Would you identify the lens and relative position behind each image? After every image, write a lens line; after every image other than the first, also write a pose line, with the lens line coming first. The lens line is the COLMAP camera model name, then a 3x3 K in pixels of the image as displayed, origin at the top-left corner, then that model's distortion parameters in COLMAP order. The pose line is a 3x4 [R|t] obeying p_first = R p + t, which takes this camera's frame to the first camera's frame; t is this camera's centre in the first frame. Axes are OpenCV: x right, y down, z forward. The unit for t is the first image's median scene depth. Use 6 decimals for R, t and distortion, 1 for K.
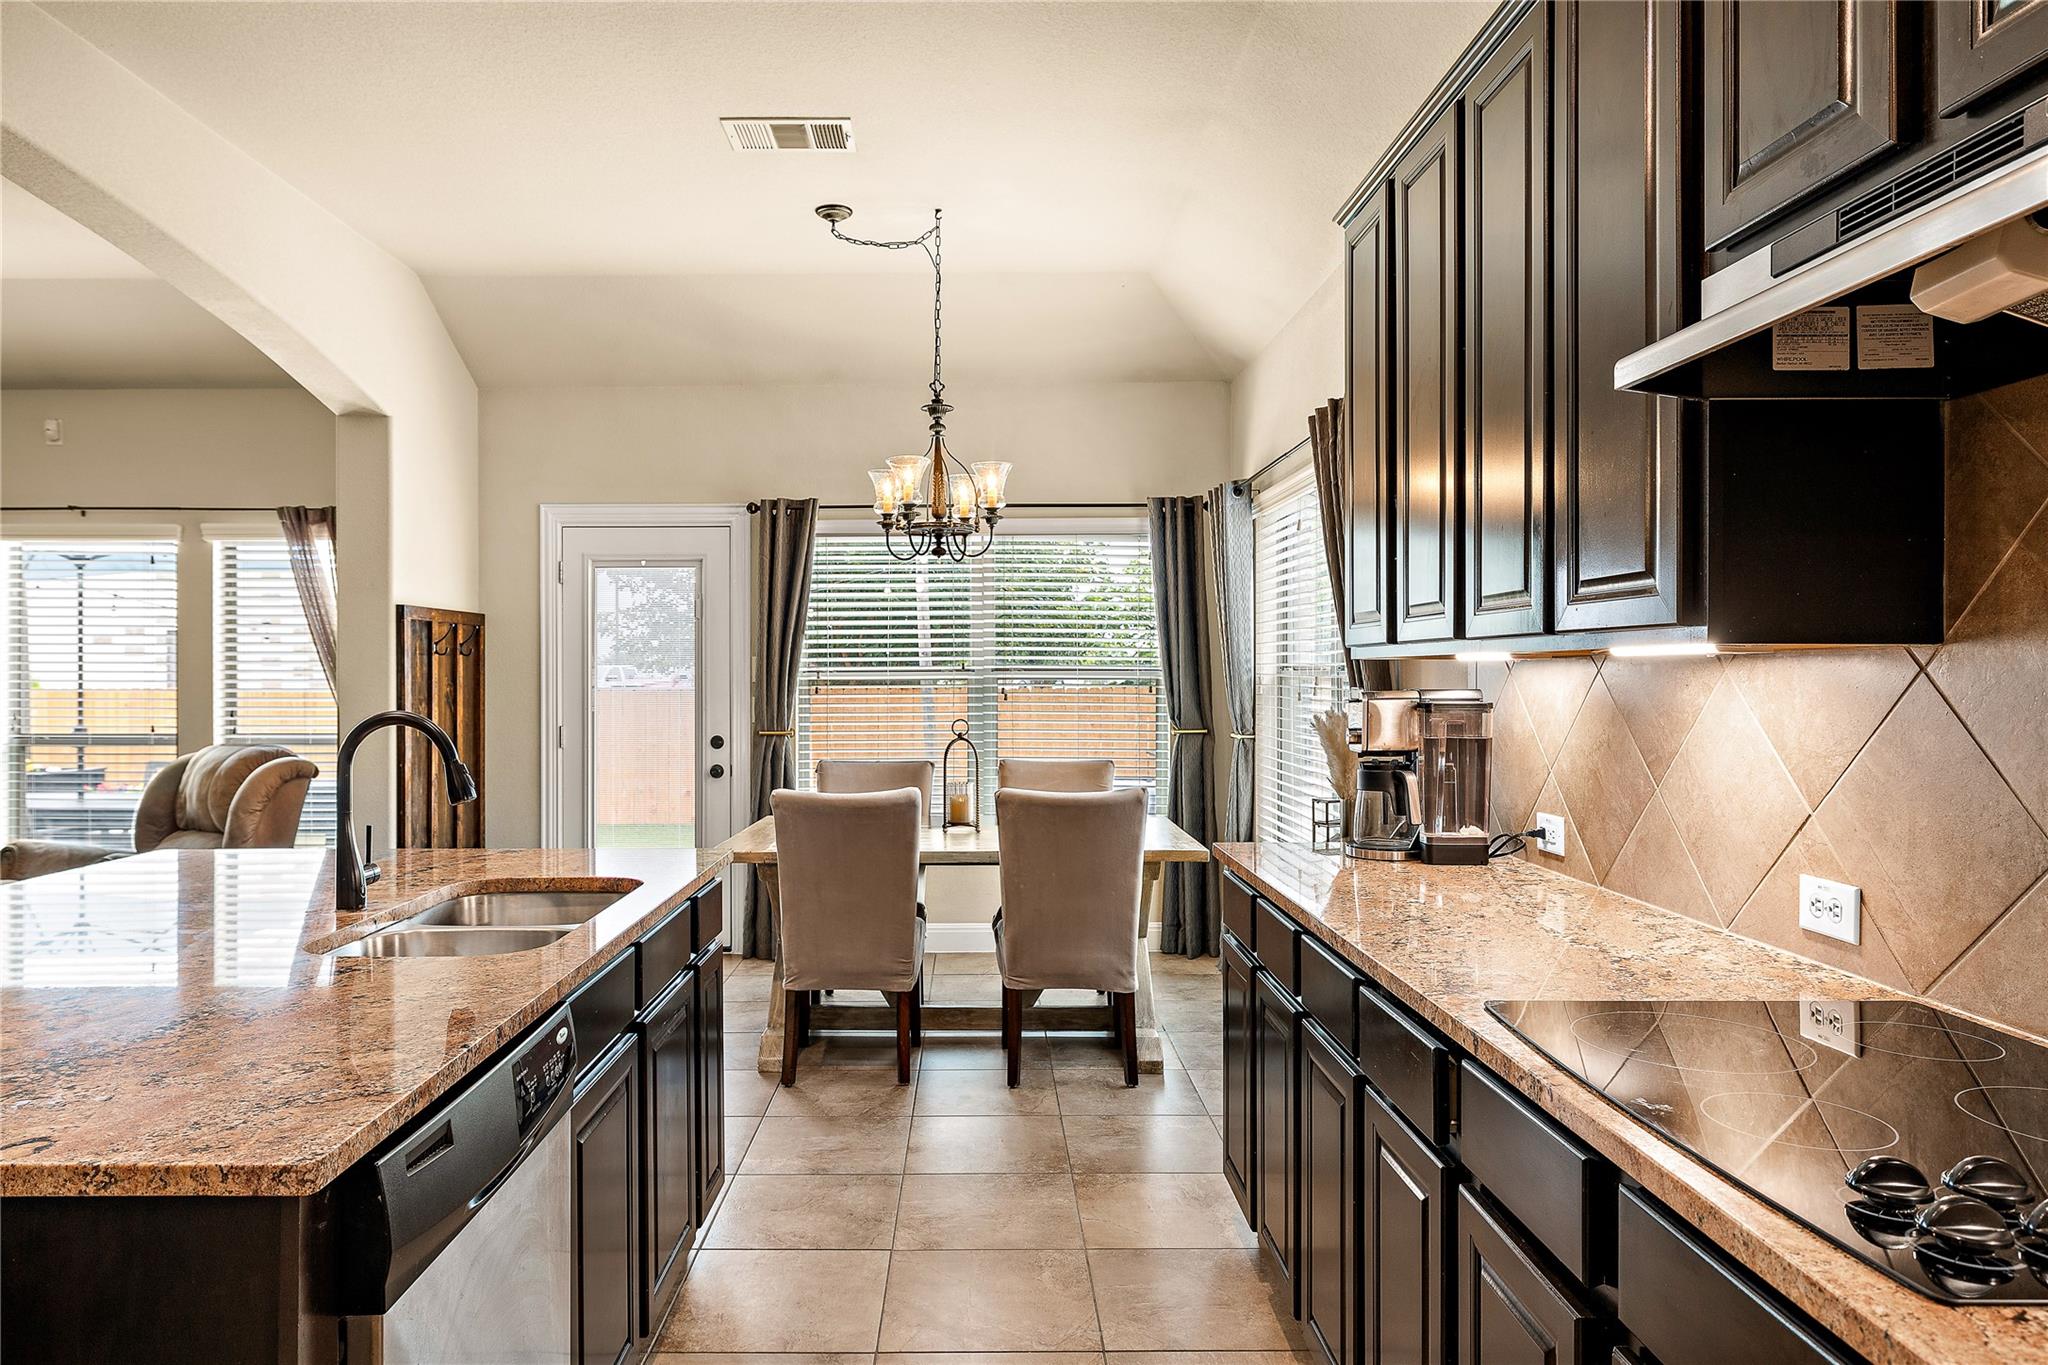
lens RADIAL K [[1259.2, 0, 986.2], [0, 1259.2, 667.6], [0, 0, 1]] dist [-0.013549, -0.002091]
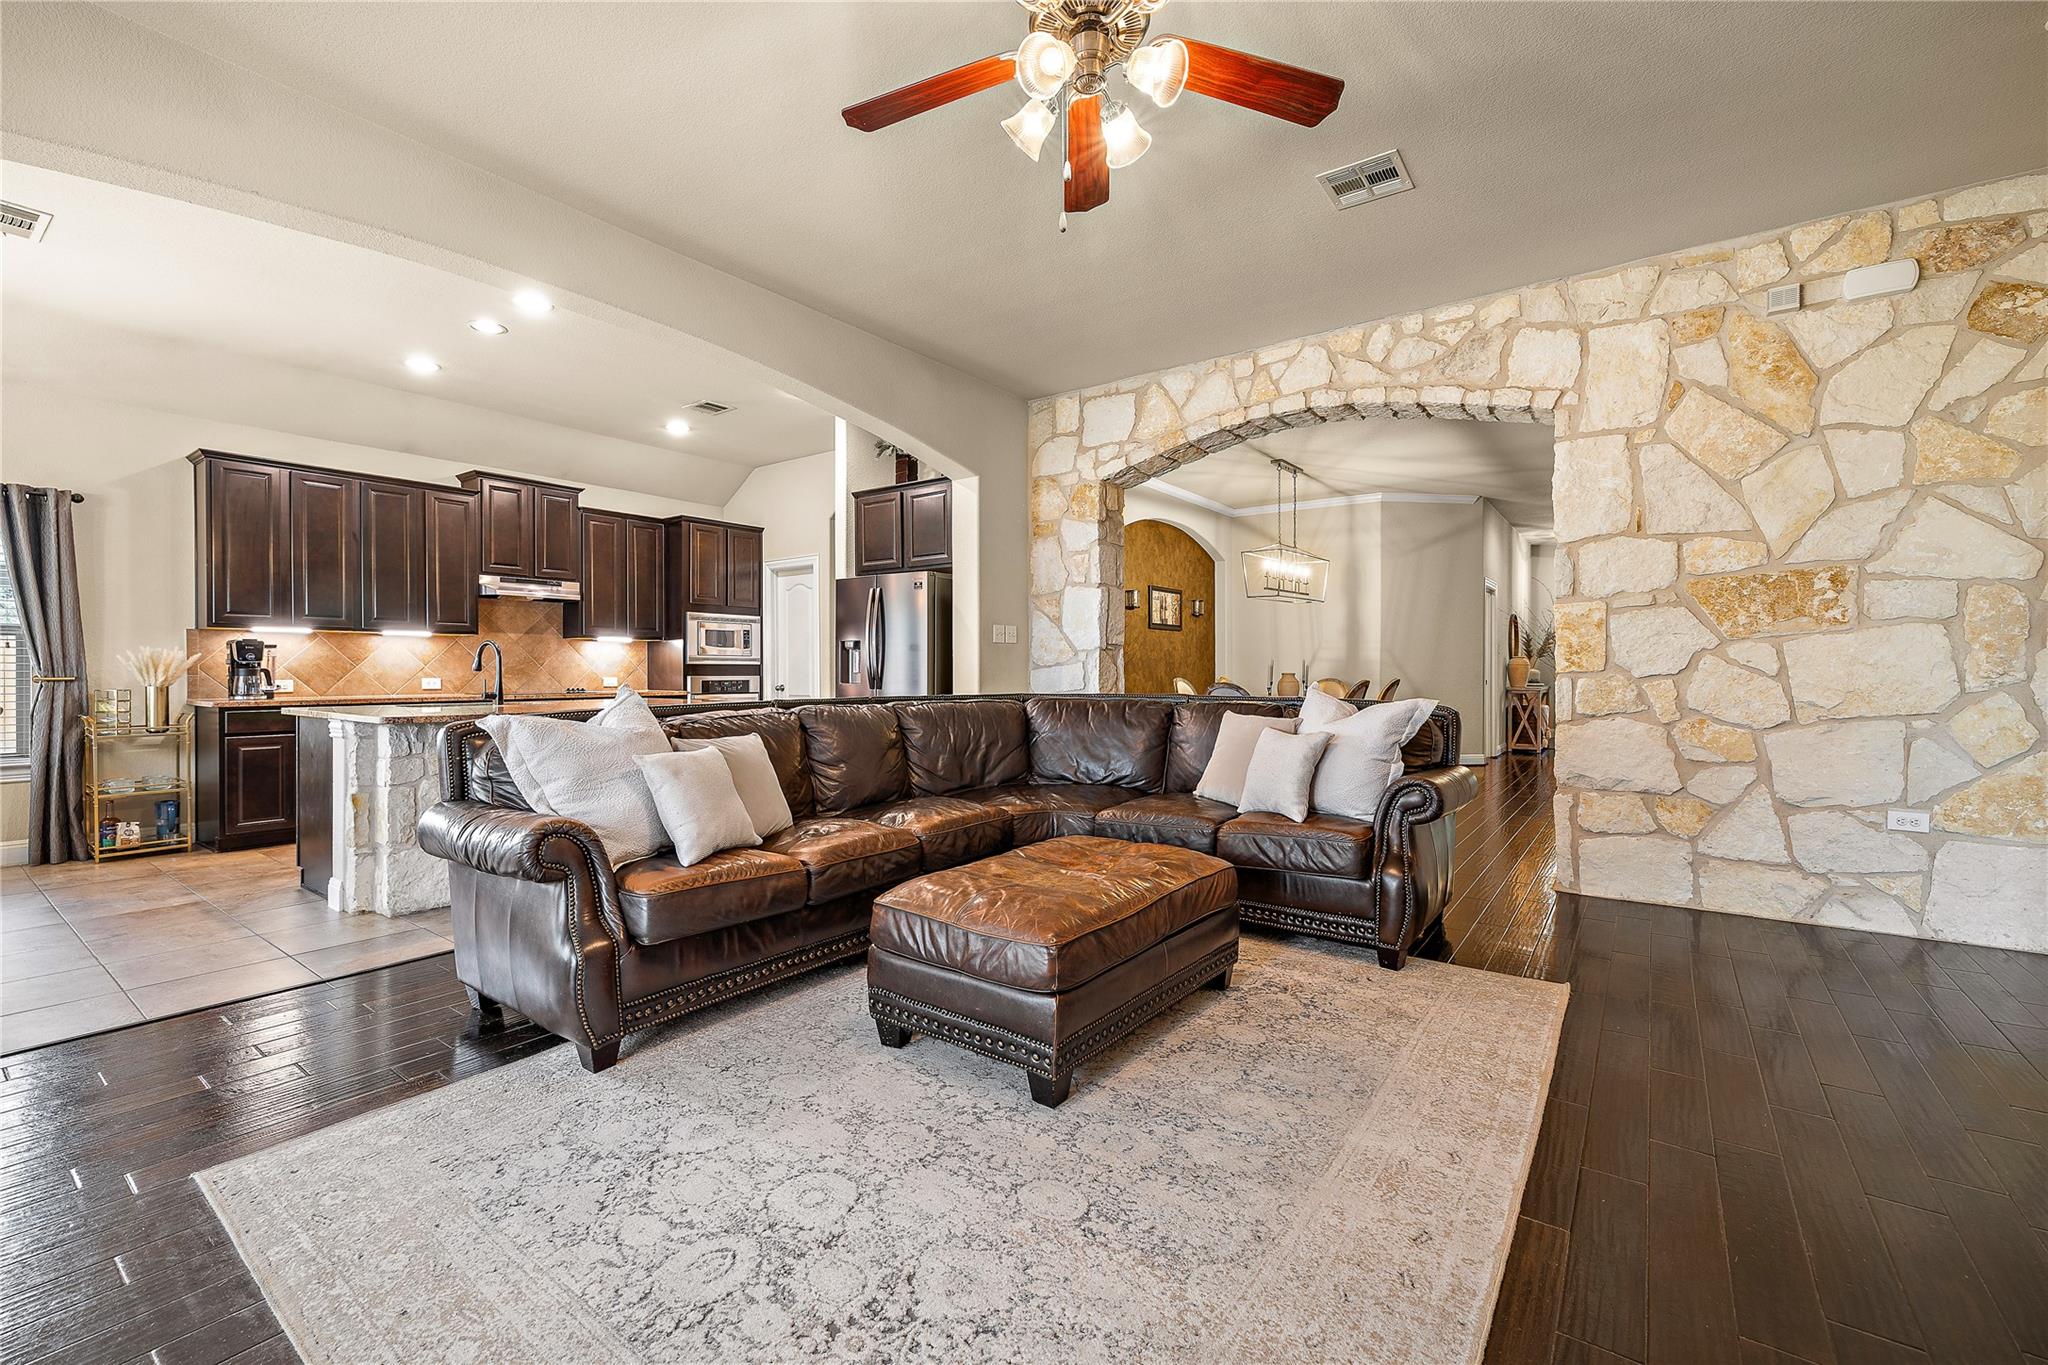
lens RADIAL K [[861.8, 0, 1021.0], [0, 861.8, 672.8], [0, 0, 1]] dist [0.001785, 0.000487]
pose [[-0.799147, 0.002031, 0.601133, -1.335389], [0.001516, 0.999998, -0.001363, 0.058157], [-0.601134, -0.000178, -0.799148, 0.912365]]
